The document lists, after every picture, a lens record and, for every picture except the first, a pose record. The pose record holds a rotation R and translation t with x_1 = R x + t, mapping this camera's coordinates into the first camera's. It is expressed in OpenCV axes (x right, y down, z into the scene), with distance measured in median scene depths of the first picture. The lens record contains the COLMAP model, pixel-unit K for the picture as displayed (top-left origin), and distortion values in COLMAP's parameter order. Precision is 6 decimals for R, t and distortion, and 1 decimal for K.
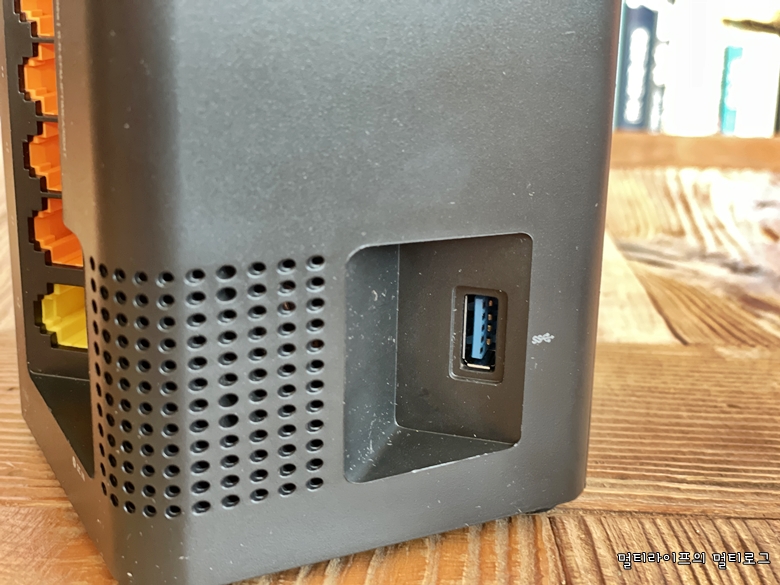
lens RADIAL K [[1189.6, 0, 390.0], [0, 1189.6, 292.5], [0, 0, 1]] dist [0.134139, -0.555868]
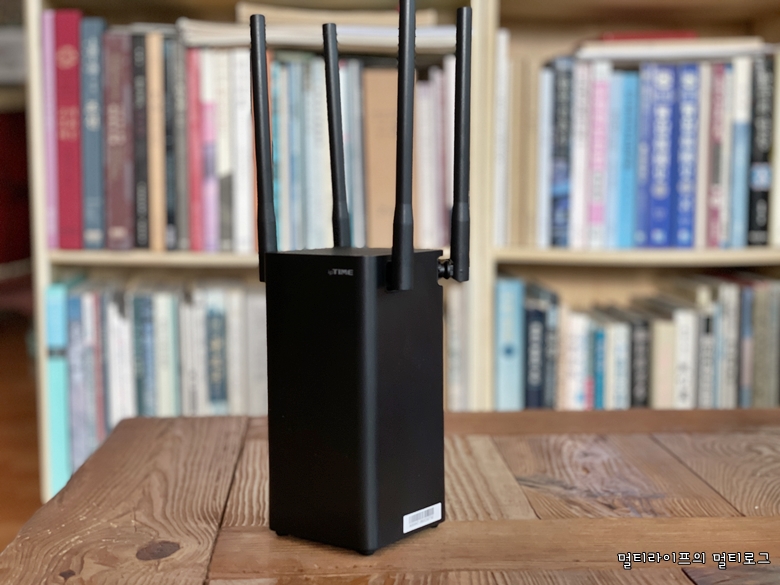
lens RADIAL K [[1173.4, 0, 390.0], [0, 1173.4, 292.5], [0, 0, 1]] dist [0.253650, -0.978687]
pose [[0.997688, -0.032546, 0.059655, -0.178551], [0.042877, 0.982543, -0.181030, 0.009762], [-0.052722, 0.183169, 0.981667, -1.326772]]
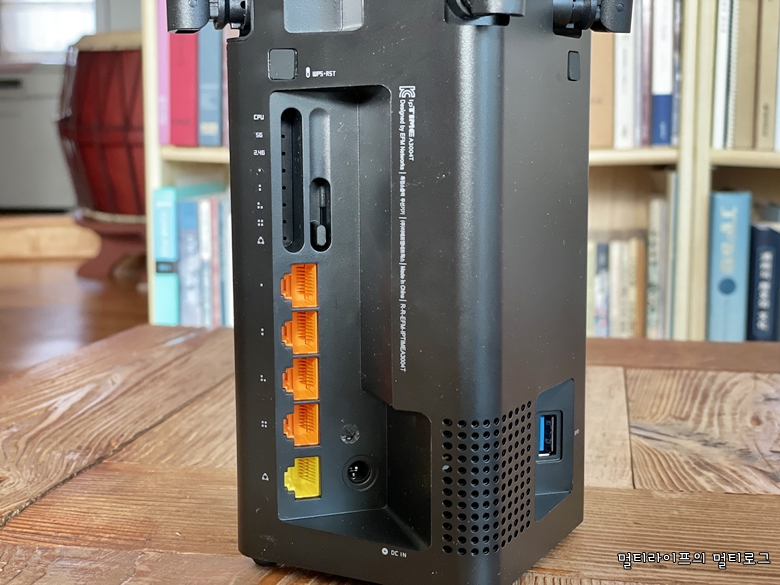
lens RADIAL K [[1189.6, 0, 390.0], [0, 1189.6, 292.5], [0, 0, 1]] dist [0.134139, -0.555868]
pose [[0.984129, 0.002369, -0.177439, 0.179362], [-0.032256, 0.985641, -0.165748, 0.049329], [0.174498, 0.168841, 0.970074, -0.414367]]
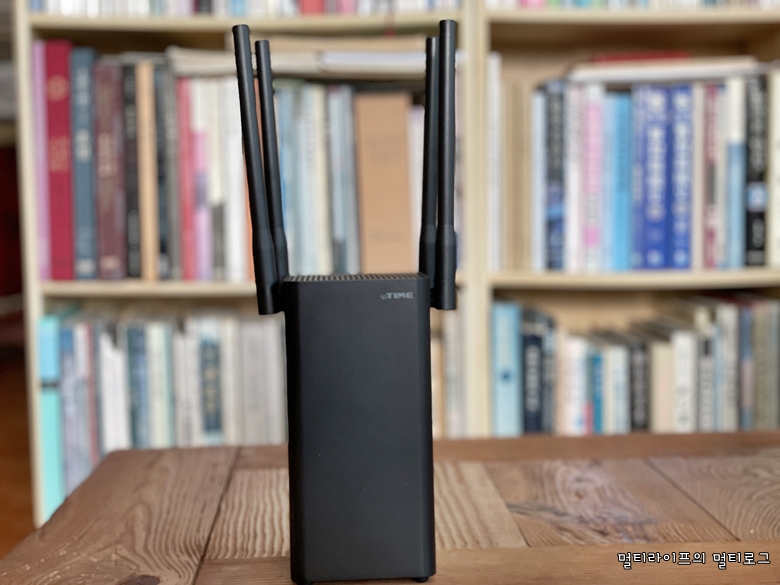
lens RADIAL K [[1173.4, 0, 390.0], [0, 1173.4, 292.5], [0, 0, 1]] dist [0.253650, -0.978687]
pose [[0.997368, -0.046664, 0.055500, -0.135523], [0.057121, 0.977100, -0.204970, 0.012637], [-0.044664, 0.207601, 0.977193, -1.292105]]
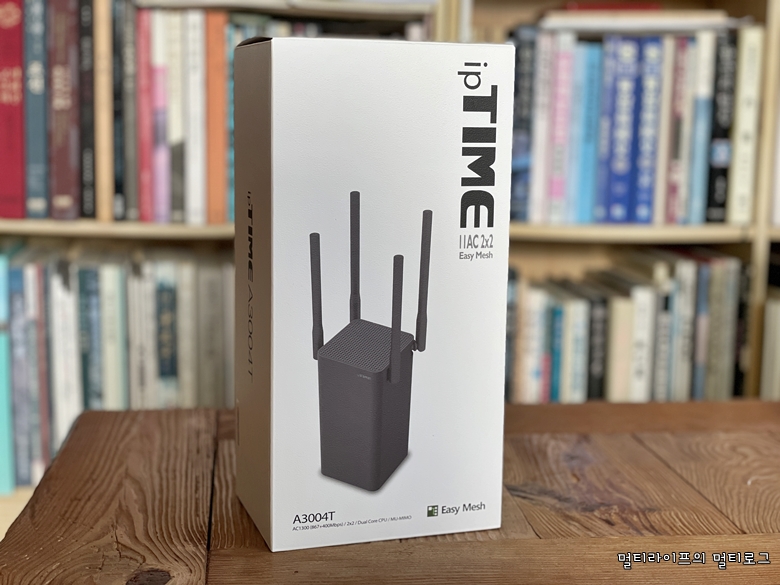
lens RADIAL K [[1173.4, 0, 390.0], [0, 1173.4, 292.5], [0, 0, 1]] dist [0.253650, -0.978687]
pose [[0.991489, -0.026362, 0.127496, -0.308571], [0.042837, 0.990814, -0.128264, -0.135607], [-0.122943, 0.132634, 0.983511, -1.230738]]
